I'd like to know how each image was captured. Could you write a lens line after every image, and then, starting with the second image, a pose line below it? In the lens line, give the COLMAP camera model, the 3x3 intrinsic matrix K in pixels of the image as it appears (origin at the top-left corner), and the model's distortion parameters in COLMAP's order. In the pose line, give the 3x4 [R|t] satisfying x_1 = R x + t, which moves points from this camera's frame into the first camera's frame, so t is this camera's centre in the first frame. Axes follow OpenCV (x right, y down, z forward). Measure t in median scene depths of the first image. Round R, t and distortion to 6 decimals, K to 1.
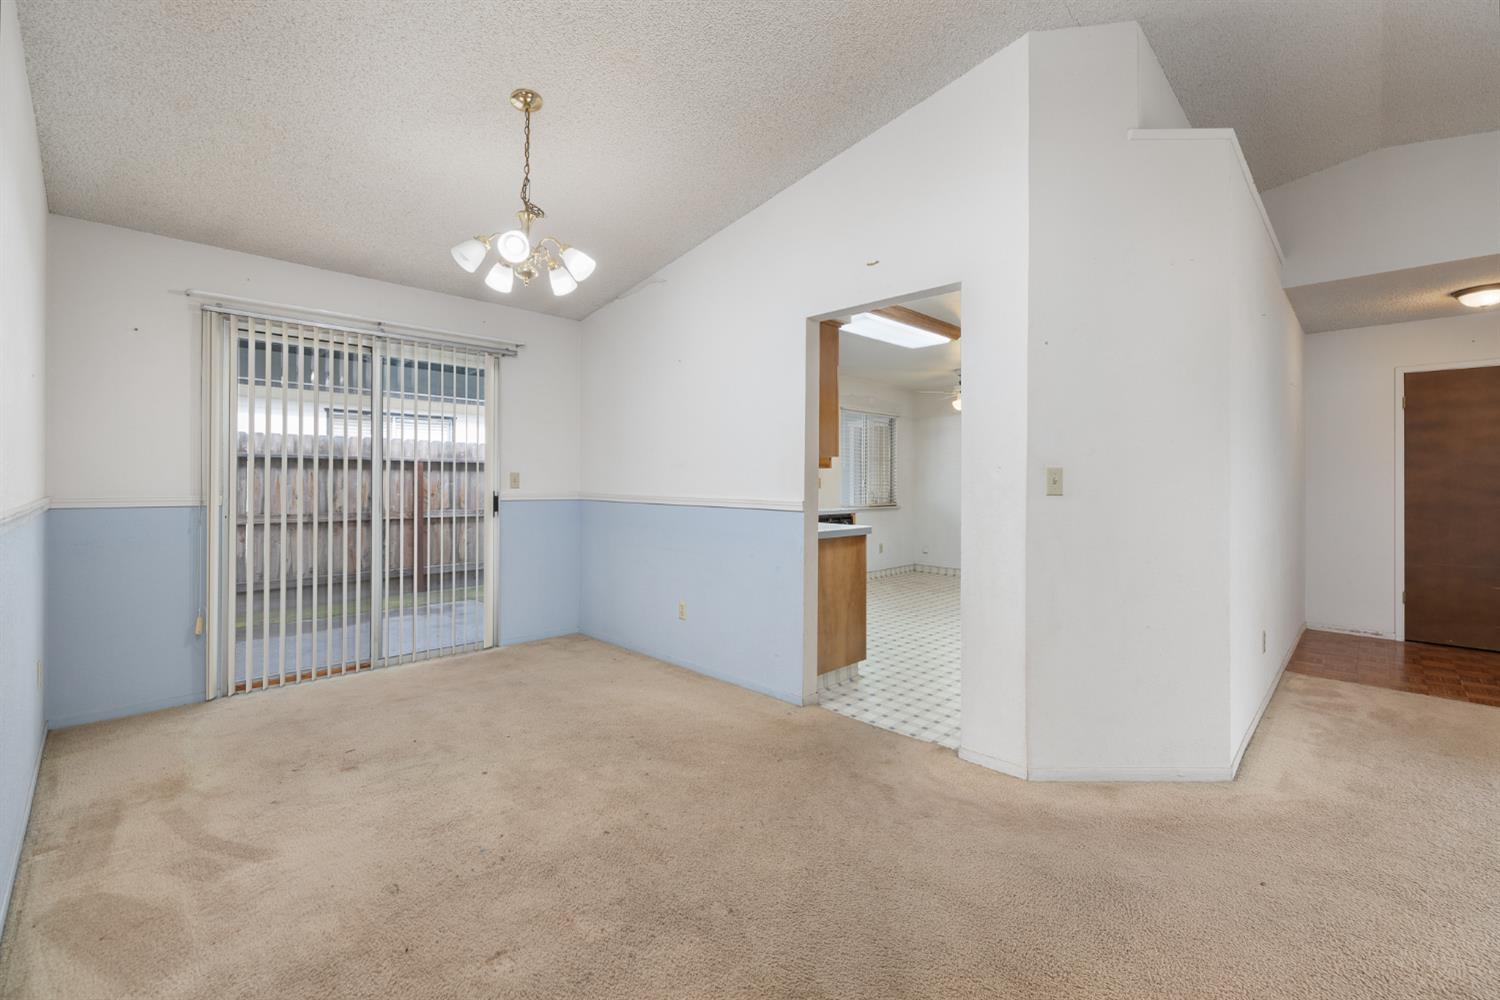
lens RADIAL K [[631.1, 0, 764.9], [0, 631.1, 474.5], [0, 0, 1]] dist [-0.001545, -0.000142]
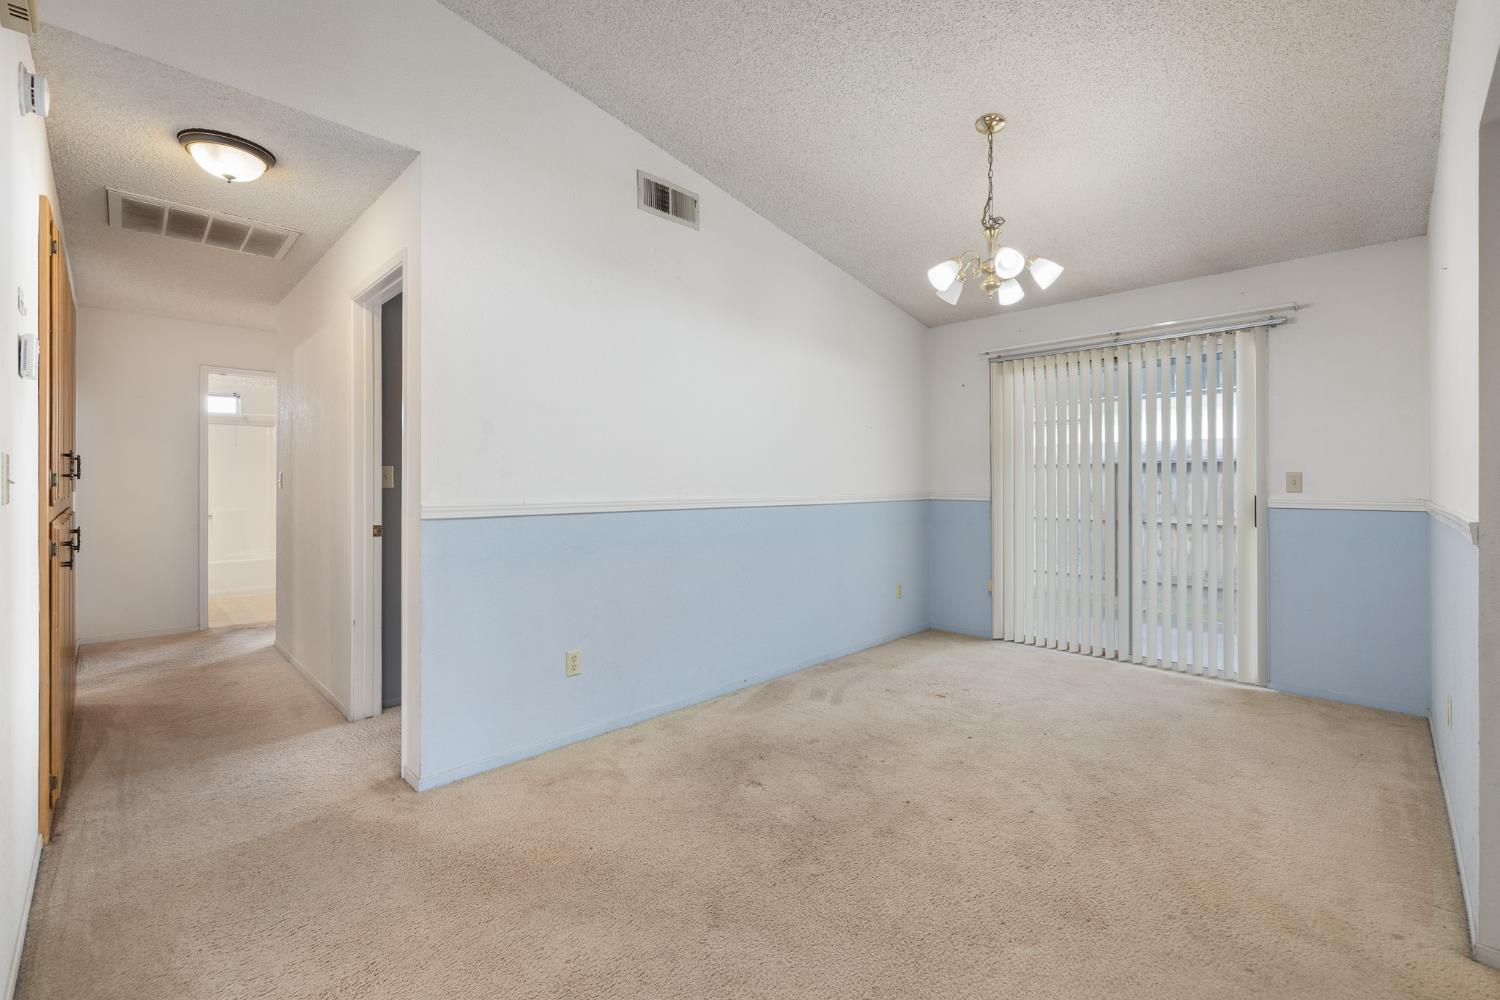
lens RADIAL K [[631.1, 0, 748.3], [0, 631.1, 489.2], [0, 0, 1]] dist [-0.001545, -0.000142]
pose [[-0.020784, 0.002110, -0.999782, 0.605423], [0.009426, 0.999954, 0.001915, 0.014783], [0.999740, -0.009384, -0.020803, 0.537772]]
